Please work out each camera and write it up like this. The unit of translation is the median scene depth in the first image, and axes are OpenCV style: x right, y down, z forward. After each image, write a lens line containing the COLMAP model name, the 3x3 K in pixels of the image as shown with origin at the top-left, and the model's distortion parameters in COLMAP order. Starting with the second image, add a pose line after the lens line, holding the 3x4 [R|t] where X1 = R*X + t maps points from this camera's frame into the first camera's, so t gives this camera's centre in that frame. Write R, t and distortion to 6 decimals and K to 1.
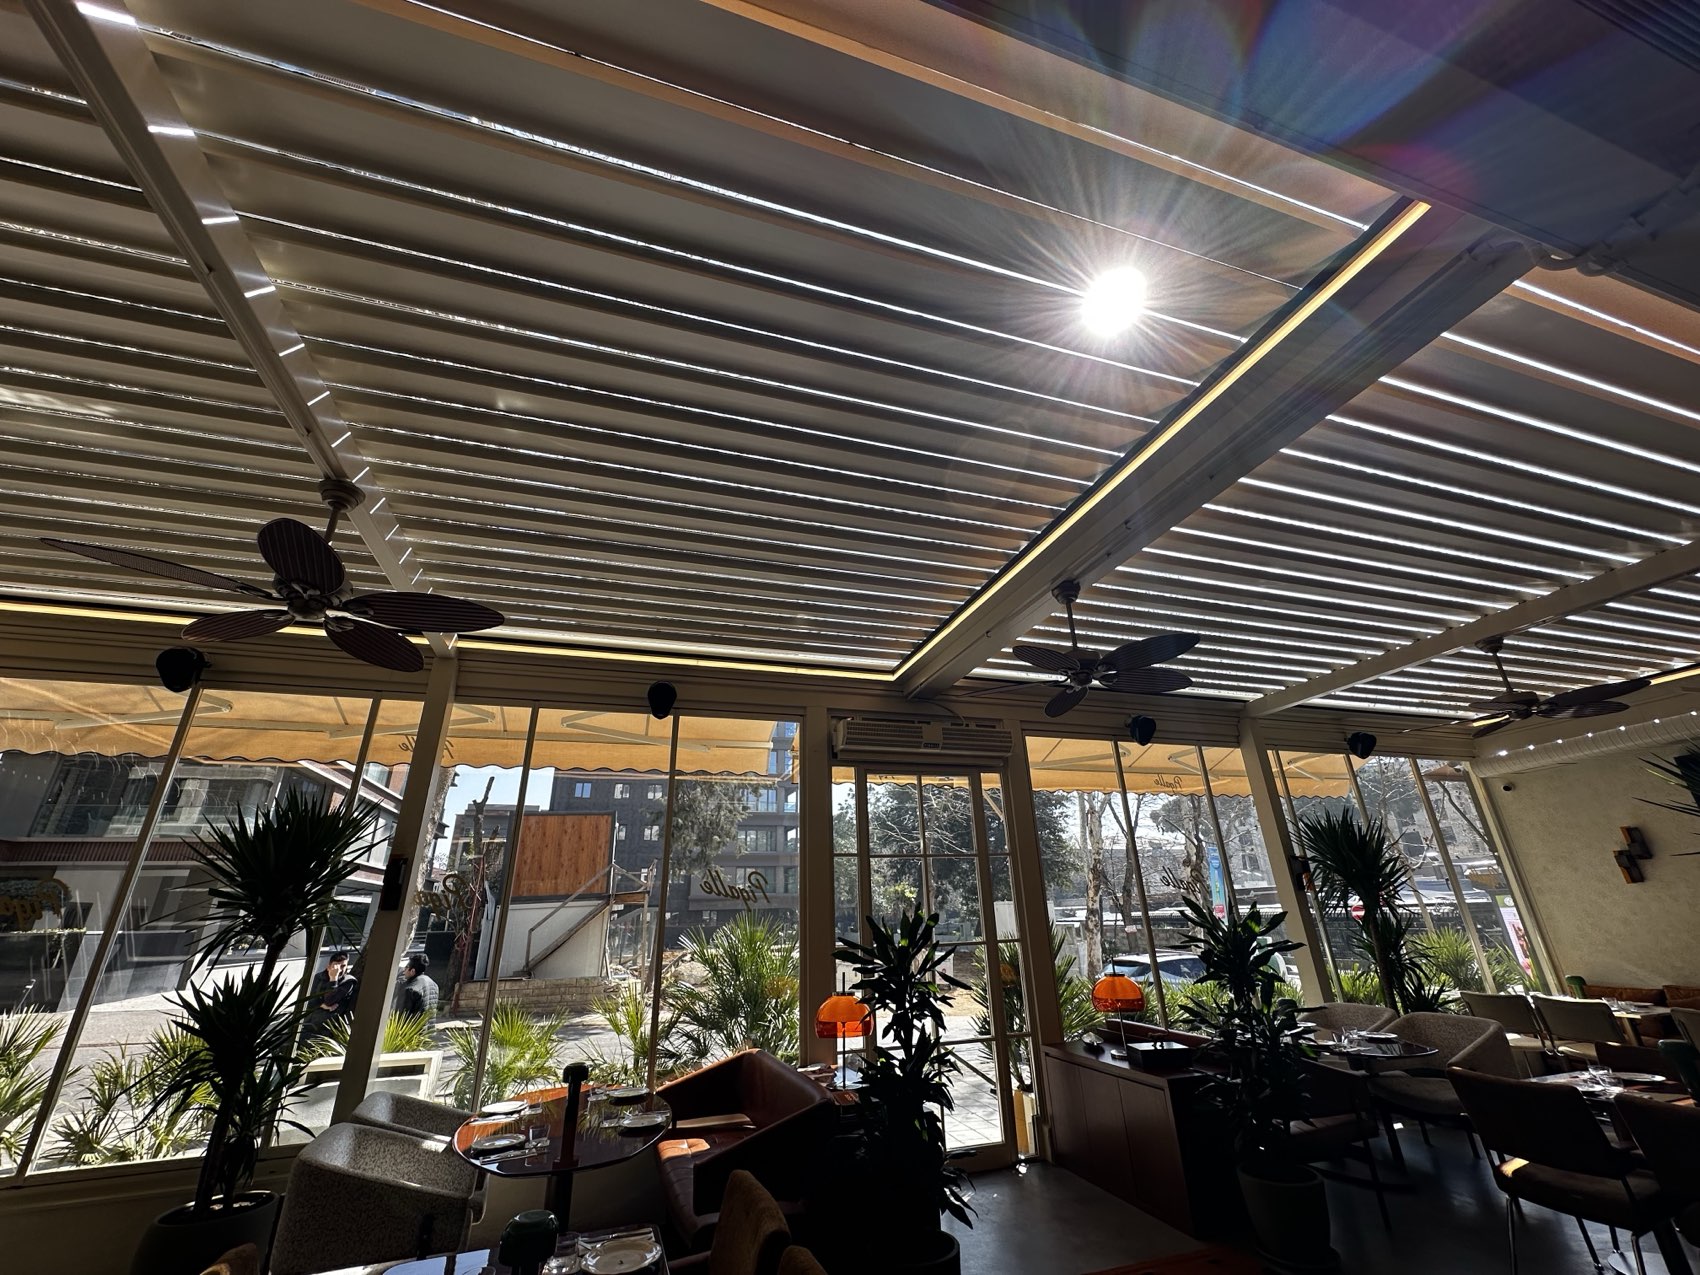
lens RADIAL K [[676.1, 0, 850.0], [0, 676.1, 637.5], [0, 0, 1]] dist [-0.002627, 0.000623]
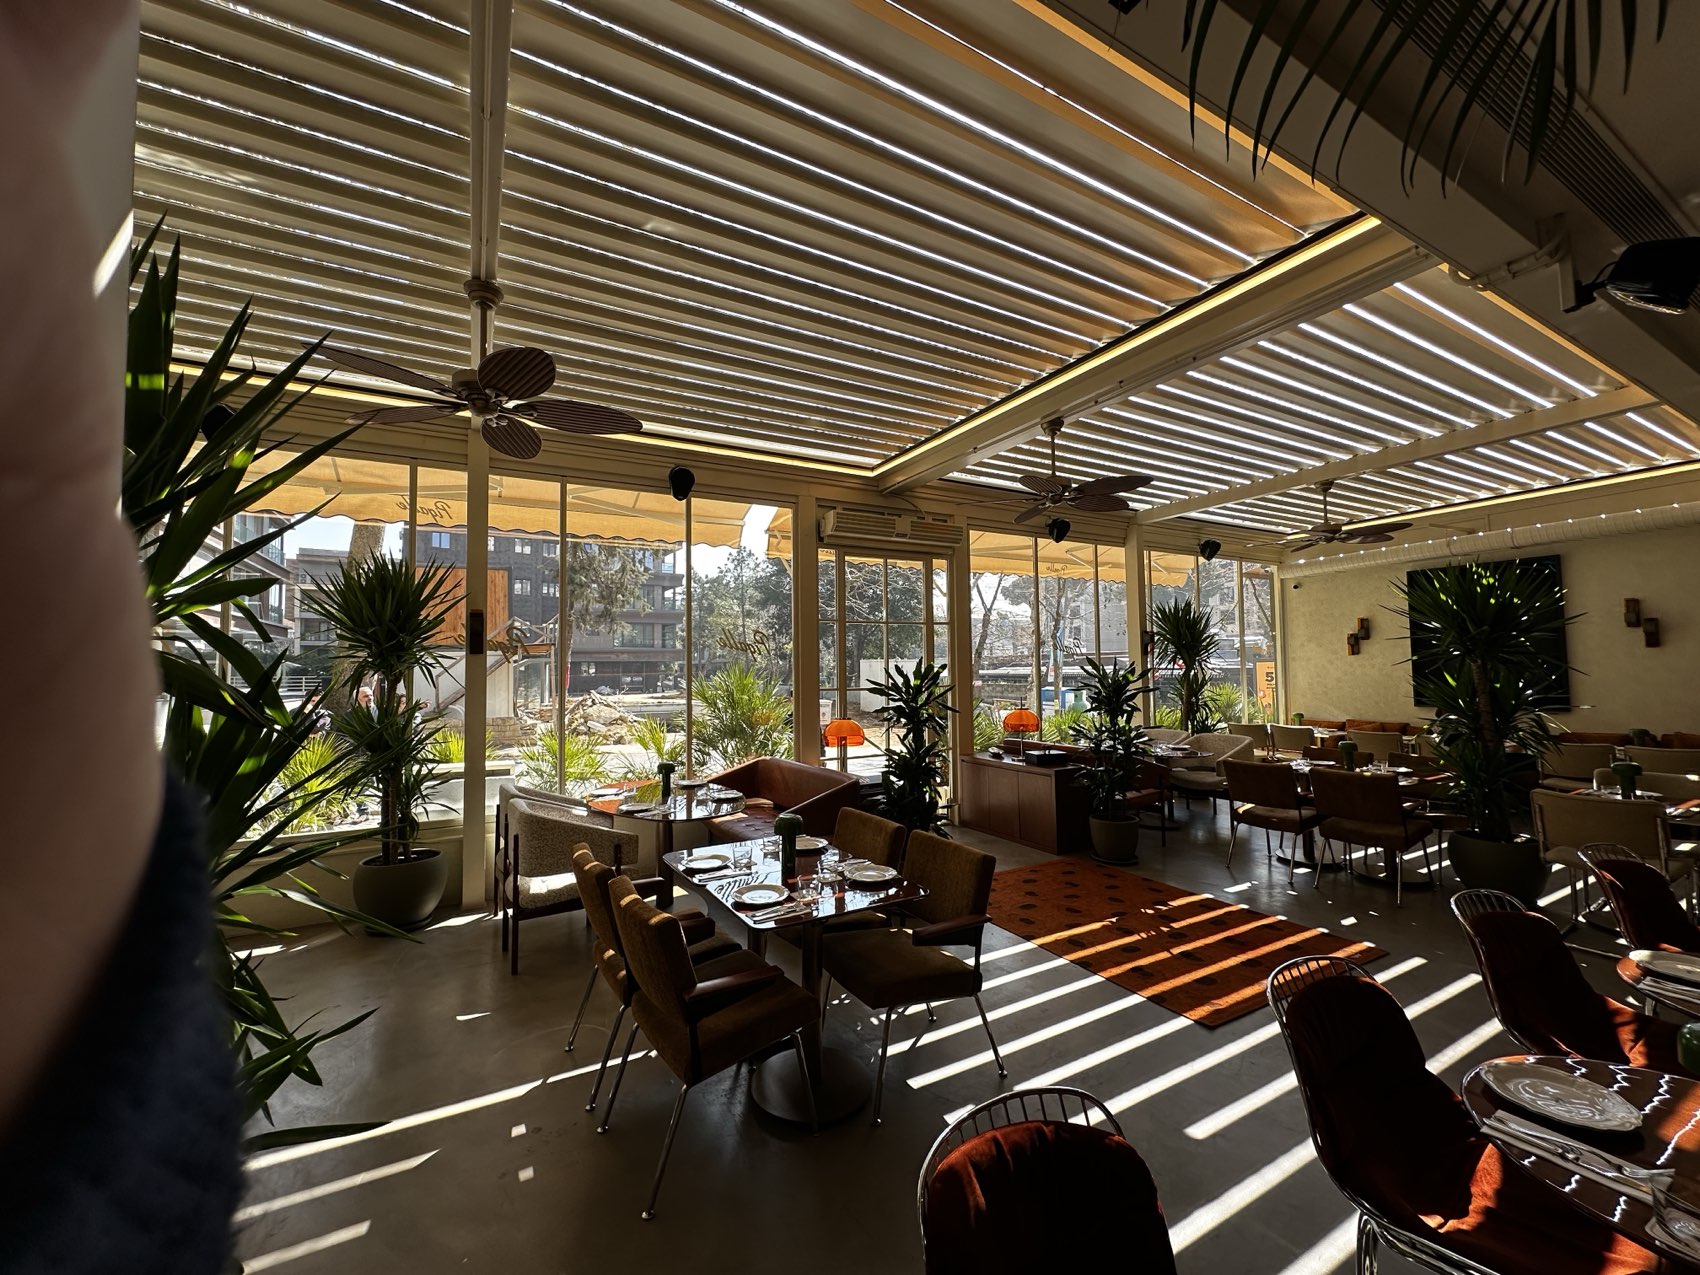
lens RADIAL K [[676.1, 0, 850.0], [0, 676.1, 637.5], [0, 0, 1]] dist [-0.002627, 0.000623]
pose [[0.980432, 0.025725, 0.195168, -0.188193], [-0.089642, 0.941010, 0.326288, -0.050043], [-0.175262, -0.337399, 0.924903, -0.144444]]
